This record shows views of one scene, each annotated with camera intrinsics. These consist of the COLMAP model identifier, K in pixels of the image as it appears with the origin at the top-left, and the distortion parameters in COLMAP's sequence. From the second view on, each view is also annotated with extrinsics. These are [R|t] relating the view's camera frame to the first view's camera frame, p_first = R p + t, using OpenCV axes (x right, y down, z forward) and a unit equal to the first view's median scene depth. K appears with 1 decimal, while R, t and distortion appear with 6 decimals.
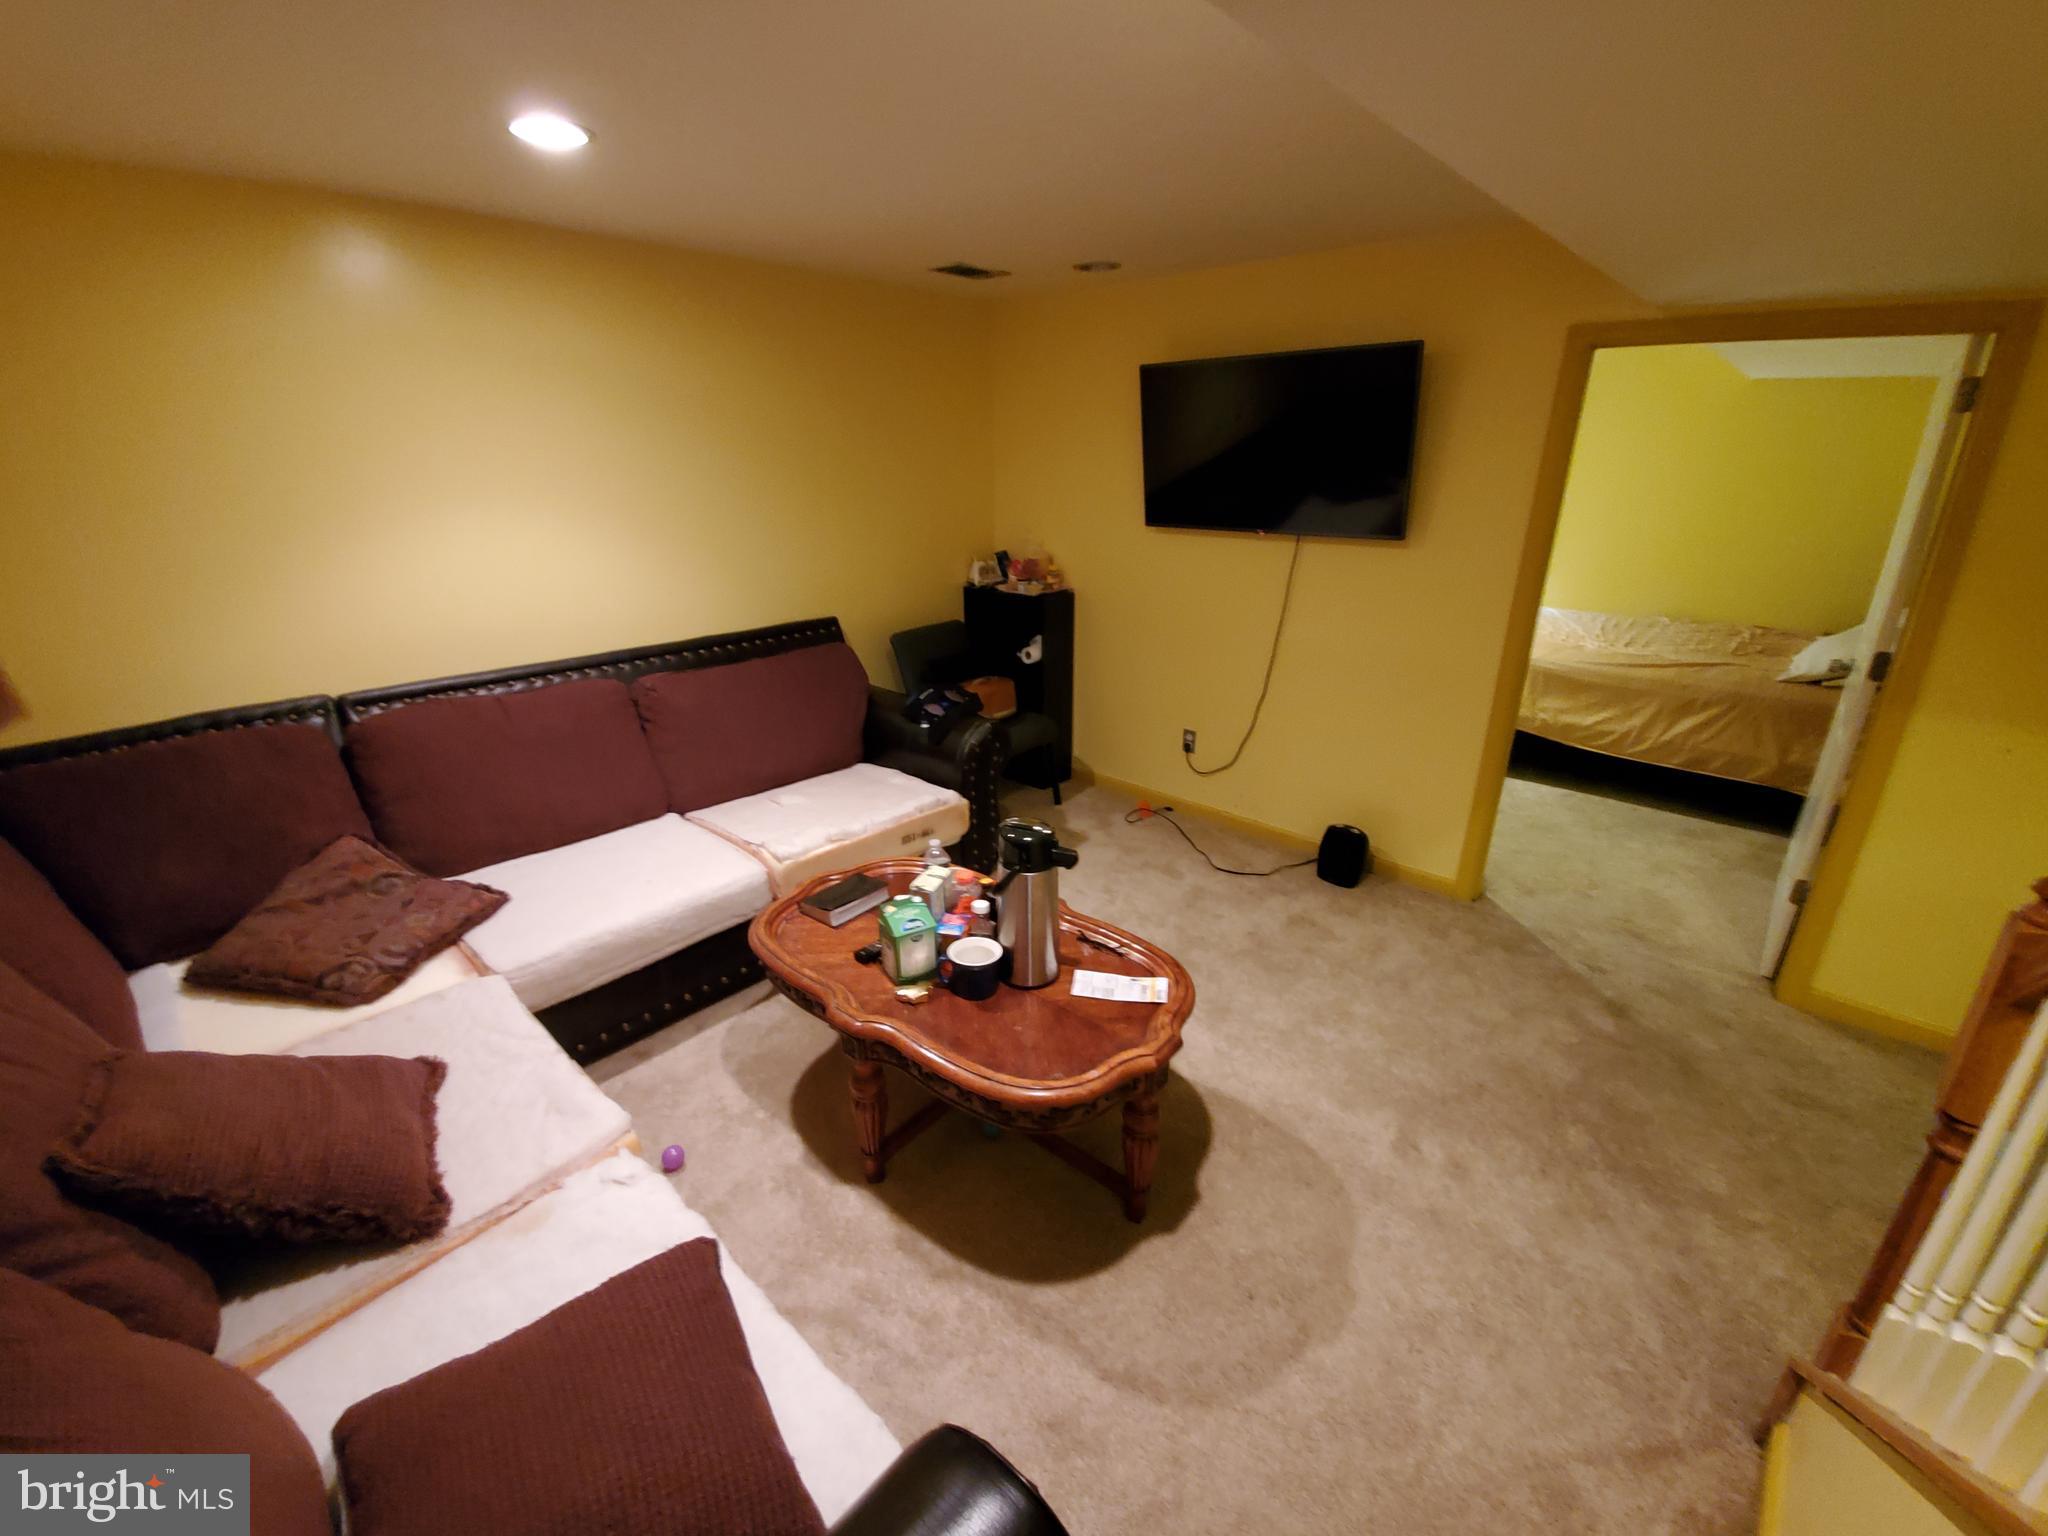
lens RADIAL K [[811.9, 0, 1018.8], [0, 811.9, 777.5], [0, 0, 1]] dist [0.022409, -0.018445]
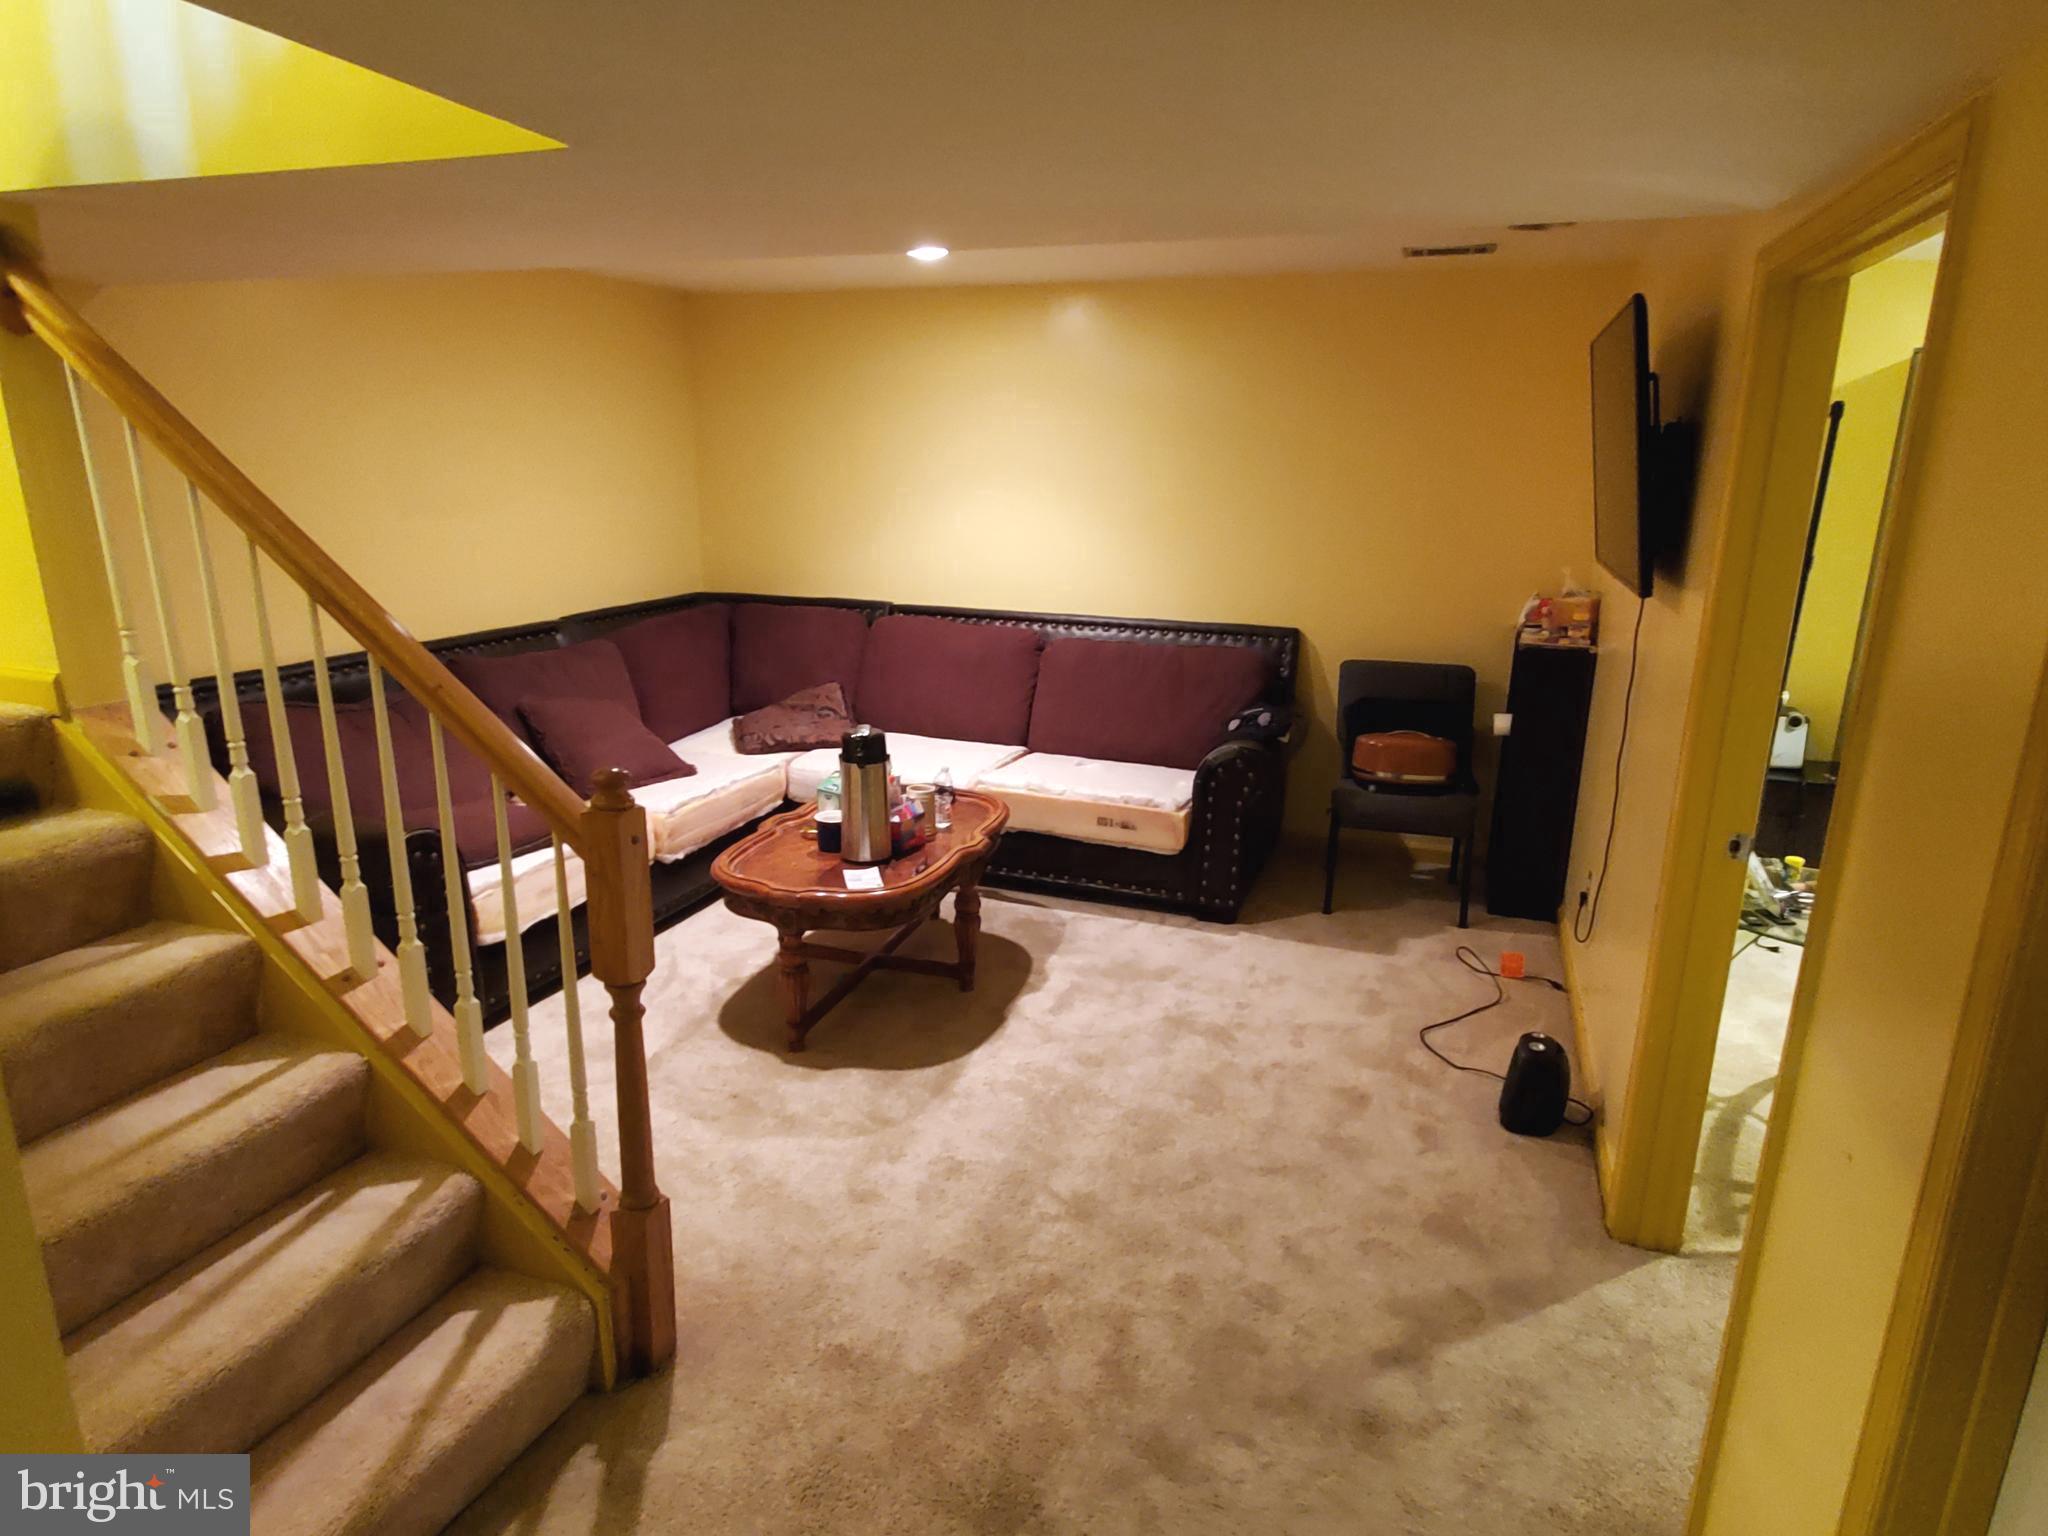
lens RADIAL K [[1121.7, 0, 1030.1], [0, 1121.7, 780.2], [0, 0, 1]] dist [0.005368, -0.000256]
pose [[0.438154, 0.258219, -0.861013, 1.020093], [-0.342371, 0.933594, 0.105760, -0.090093], [0.831146, 0.248447, 0.497464, 0.212015]]
